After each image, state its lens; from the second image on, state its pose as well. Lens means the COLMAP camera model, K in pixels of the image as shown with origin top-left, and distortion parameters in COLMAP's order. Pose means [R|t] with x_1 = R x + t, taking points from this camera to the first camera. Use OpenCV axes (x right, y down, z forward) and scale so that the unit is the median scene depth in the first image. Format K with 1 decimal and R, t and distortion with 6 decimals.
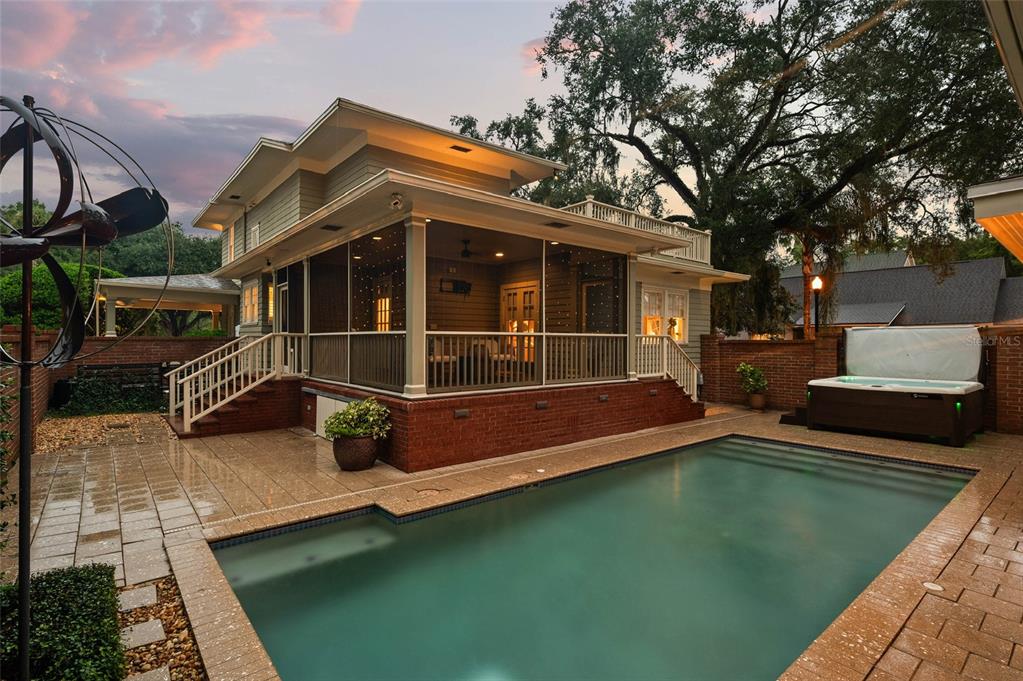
lens RADIAL K [[507.4, 0, 511.5], [0, 507.4, 340.5], [0, 0, 1]] dist [-0.002395, -0.000565]
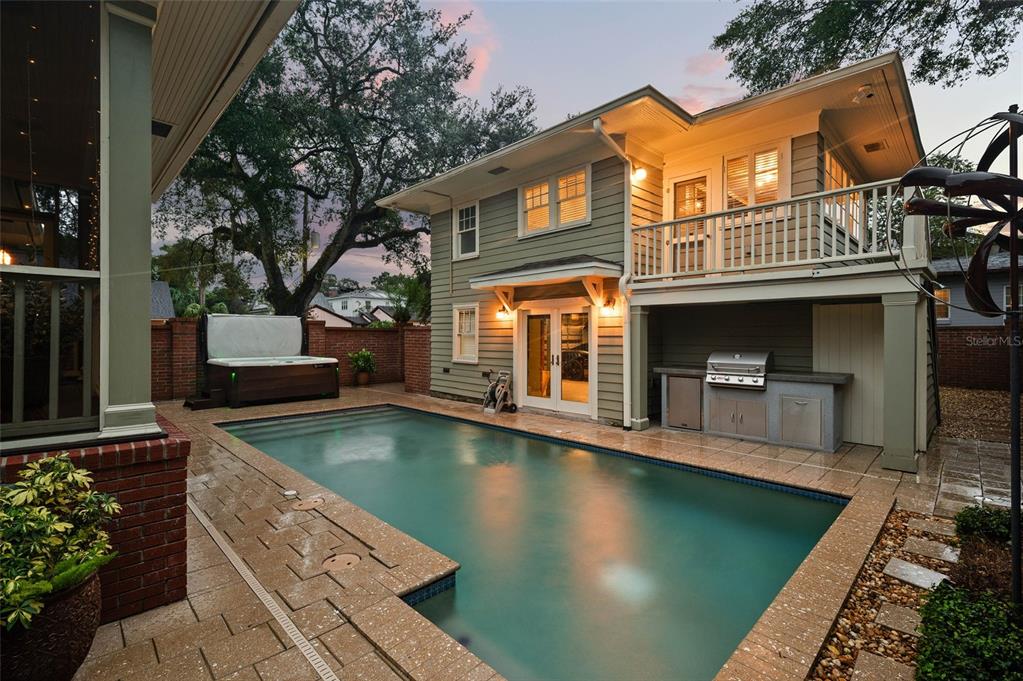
lens RADIAL K [[450.1, 0, 511.5], [0, 450.1, 340.5], [0, 0, 1]] dist [0.001876, 0.000396]
pose [[-0.082809, -0.017140, 0.996418, -0.623706], [0.000456, 0.999851, 0.017237, 0.025447], [-0.996565, 0.001881, -0.082789, 0.743239]]
